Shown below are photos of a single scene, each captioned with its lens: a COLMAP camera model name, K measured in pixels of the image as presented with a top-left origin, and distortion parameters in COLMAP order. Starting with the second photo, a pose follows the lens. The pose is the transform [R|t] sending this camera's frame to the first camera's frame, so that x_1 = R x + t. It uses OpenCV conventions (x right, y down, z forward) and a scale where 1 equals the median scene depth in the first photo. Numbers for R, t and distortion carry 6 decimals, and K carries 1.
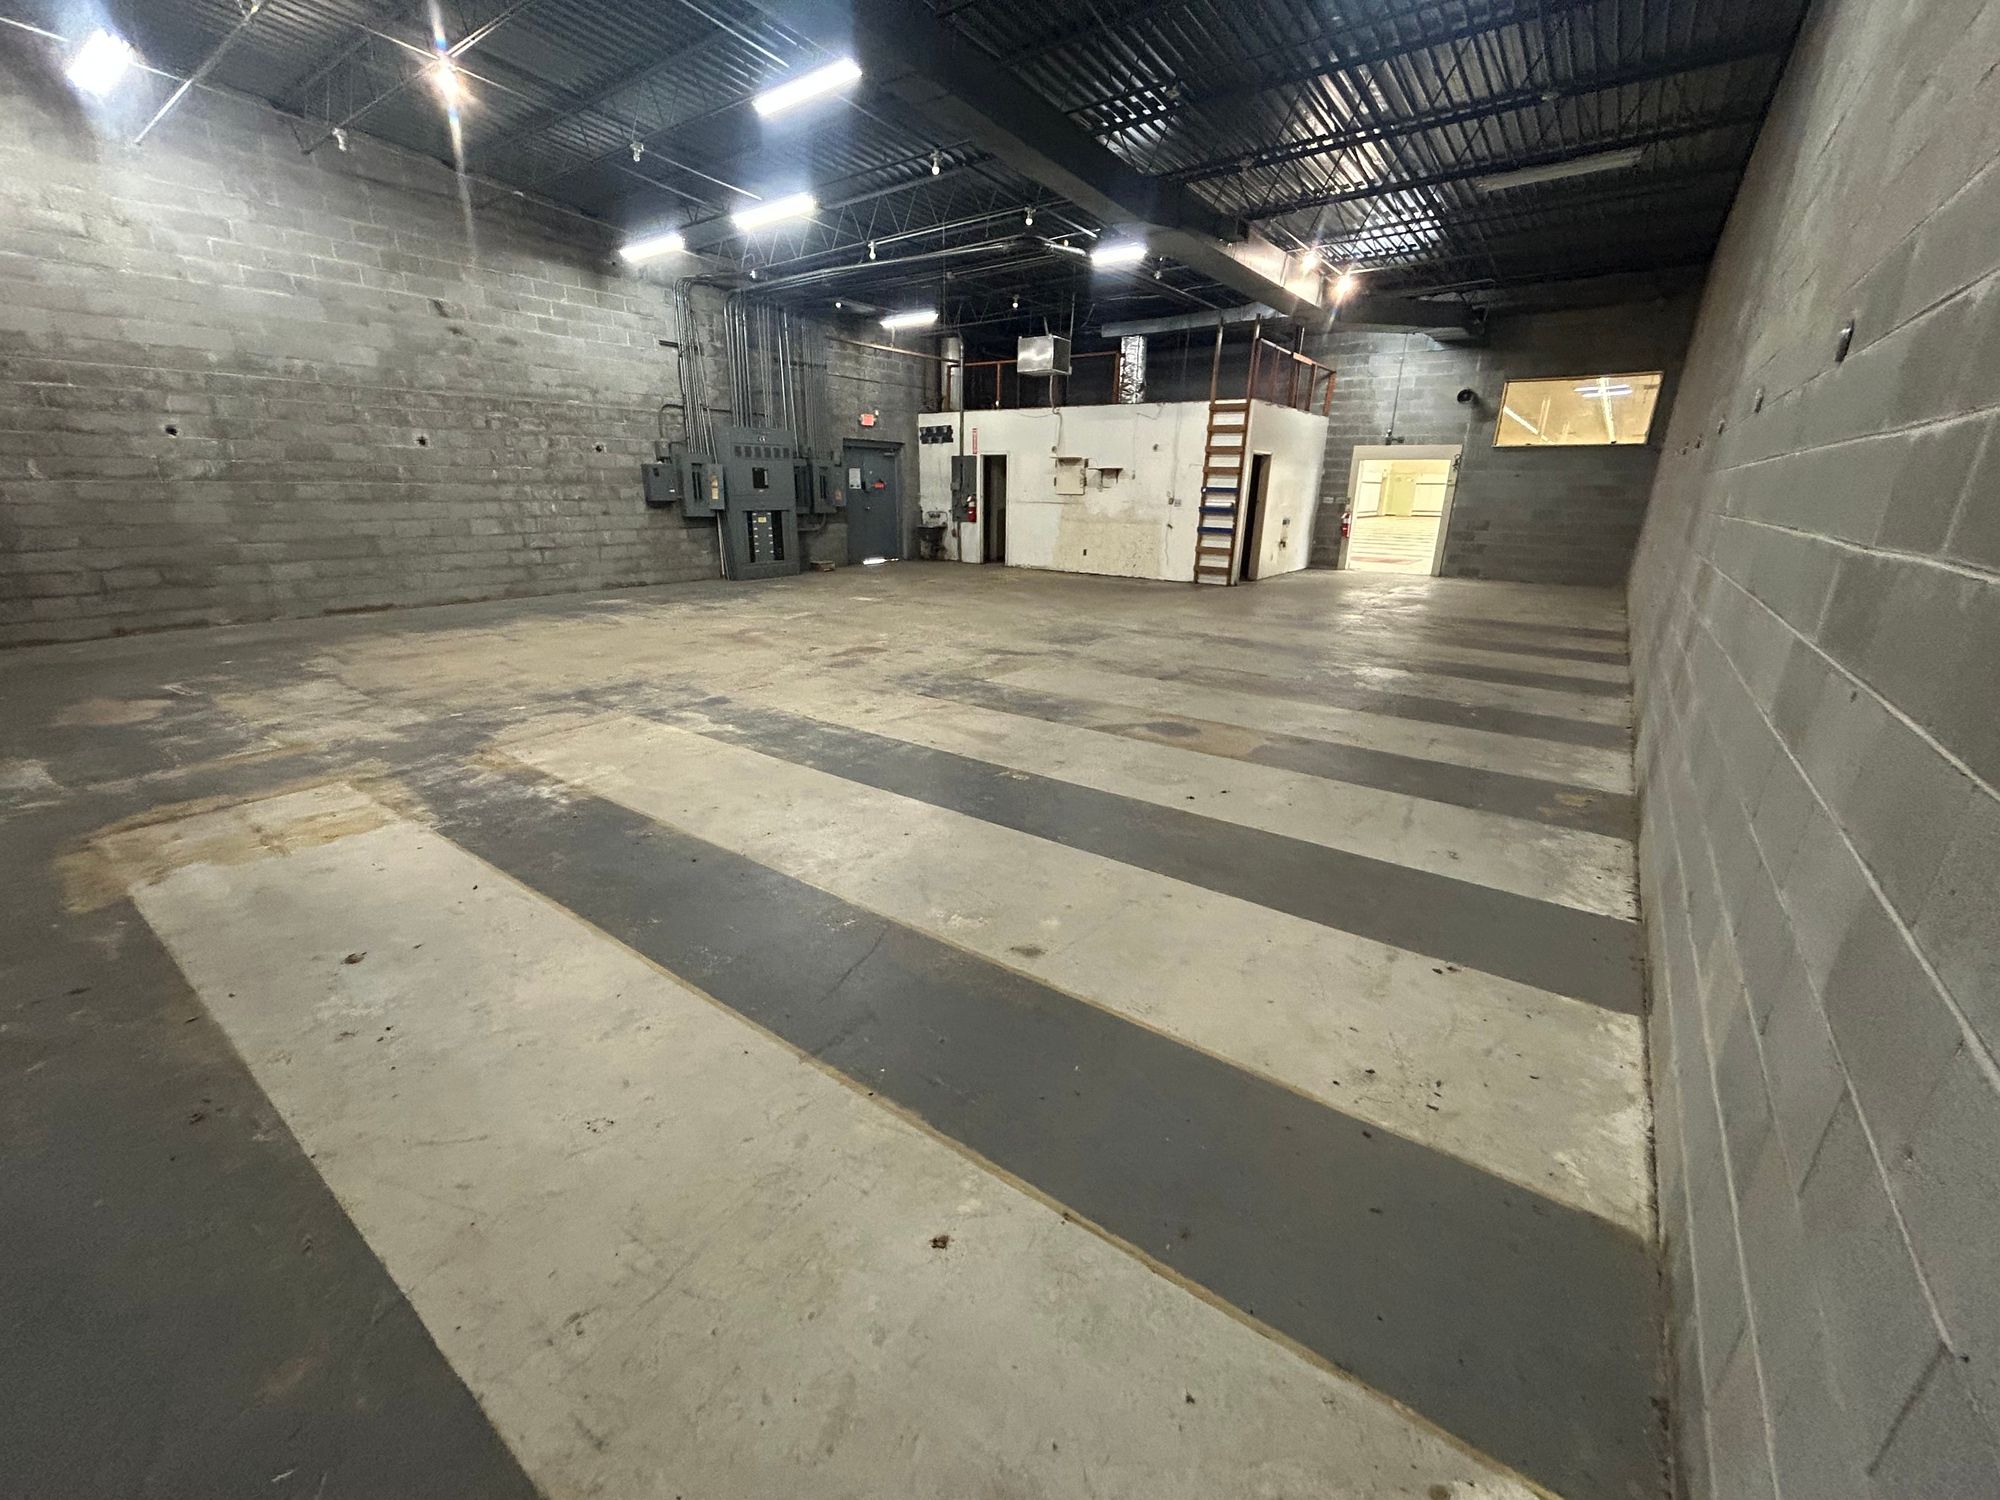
lens RADIAL K [[810.1, 0, 992.1], [0, 810.1, 753.7], [0, 0, 1]] dist [0.000026, 0.001887]
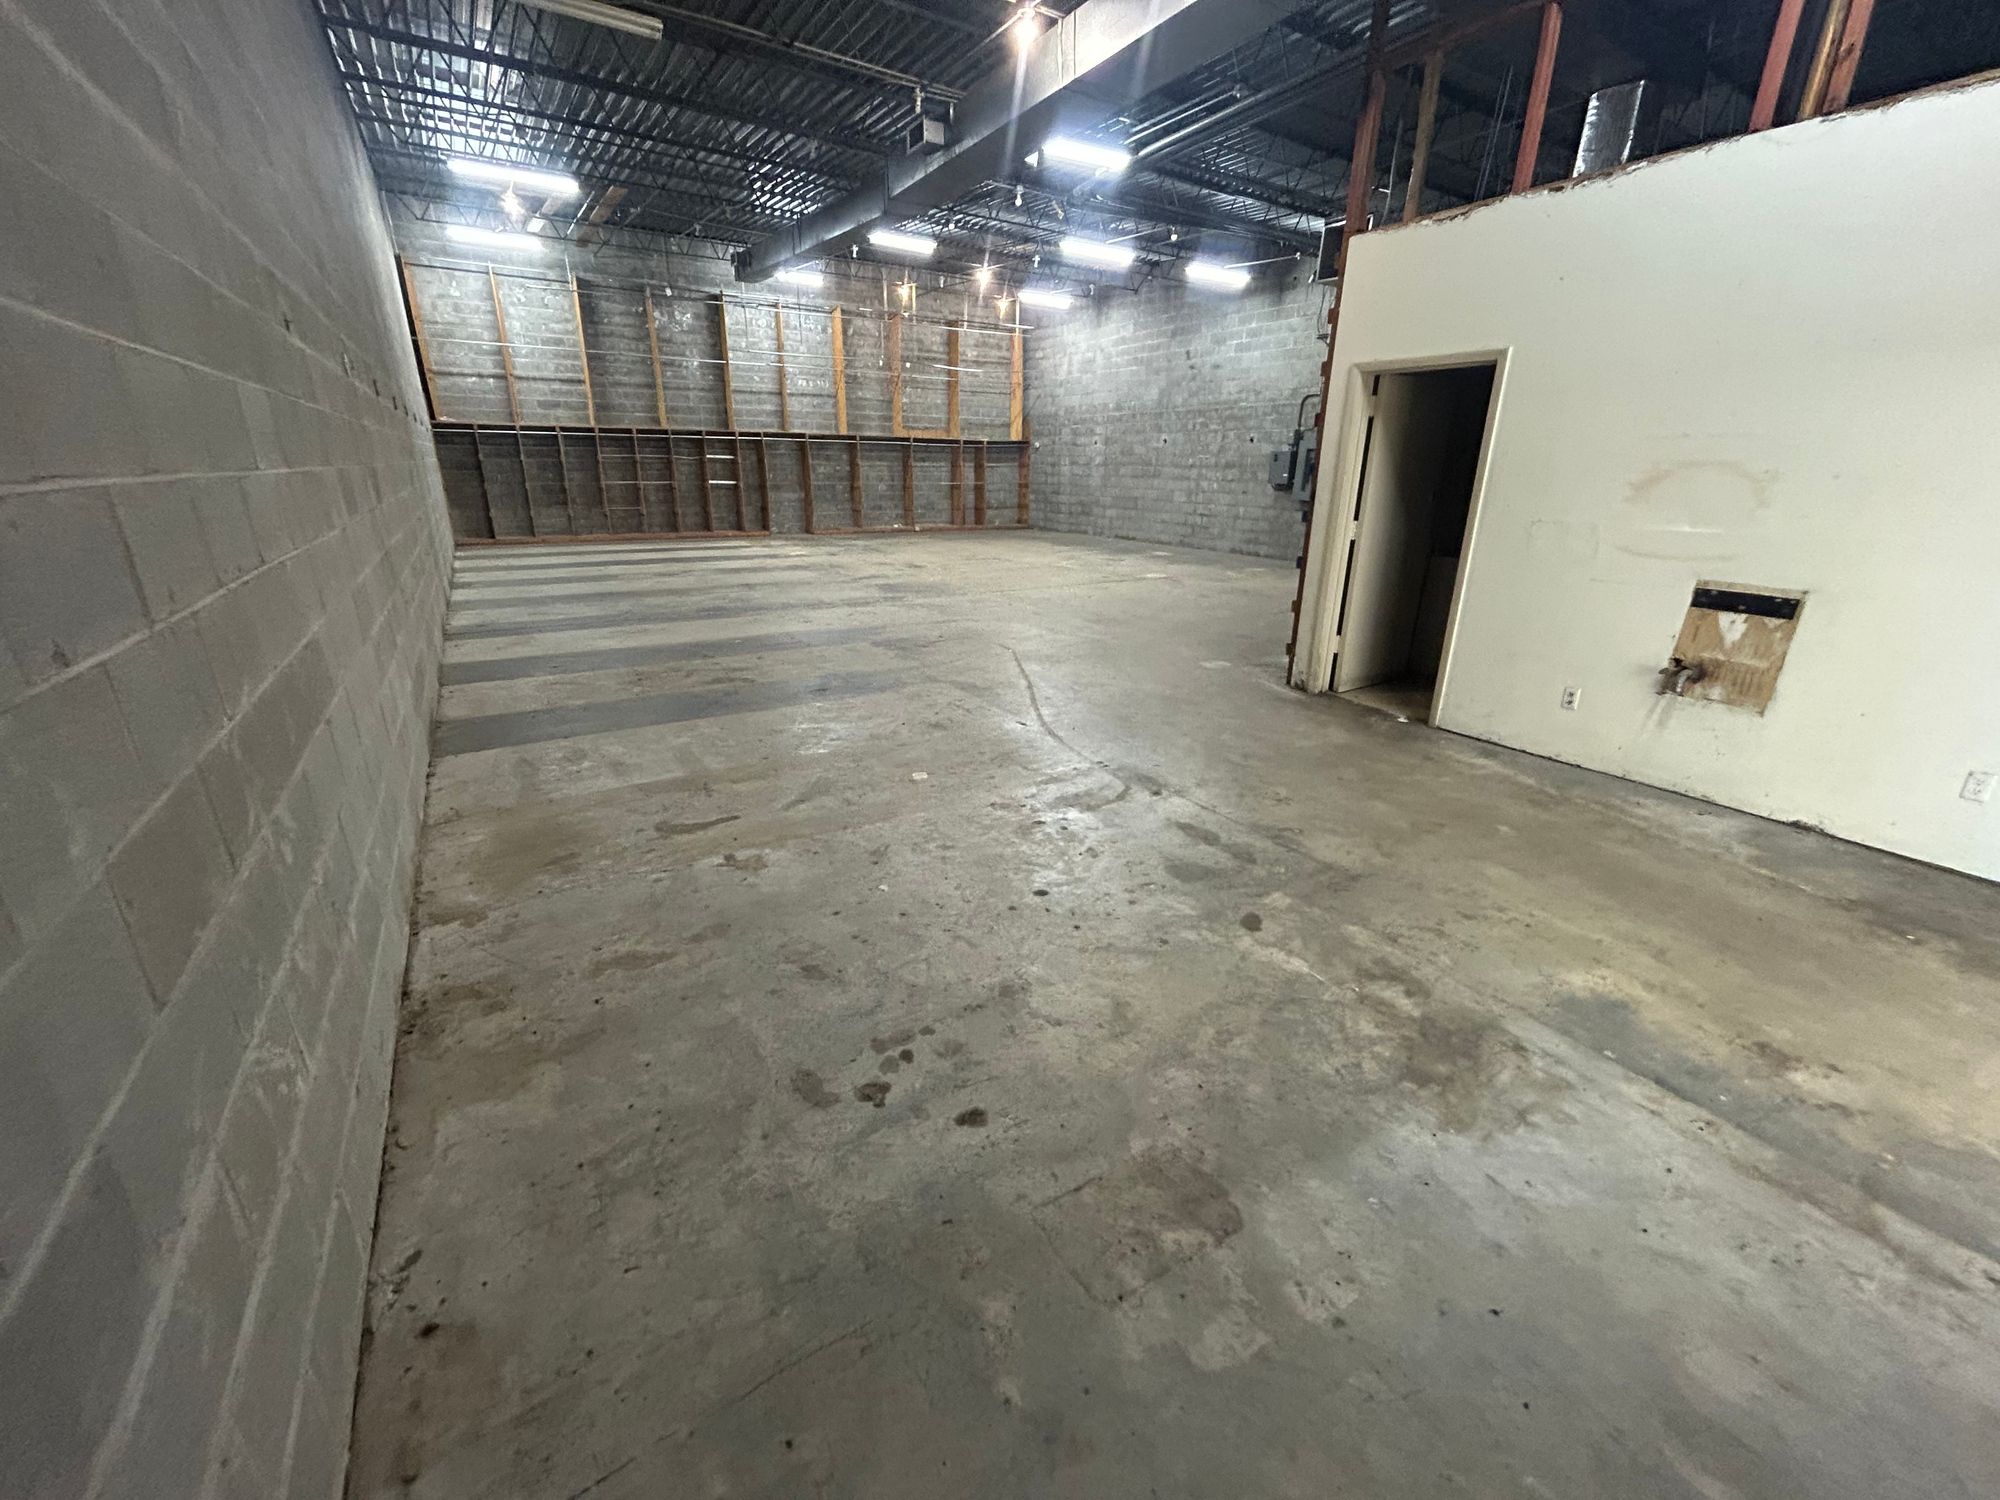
lens RADIAL K [[810.1, 0, 997.8], [0, 810.1, 750.5], [0, 0, 1]] dist [0.000026, 0.001887]
pose [[-0.371130, 0.297061, -0.879783, 0.923780], [-0.308742, 0.854070, 0.418620, -0.386312], [0.875752, 0.426988, -0.225256, 1.194468]]
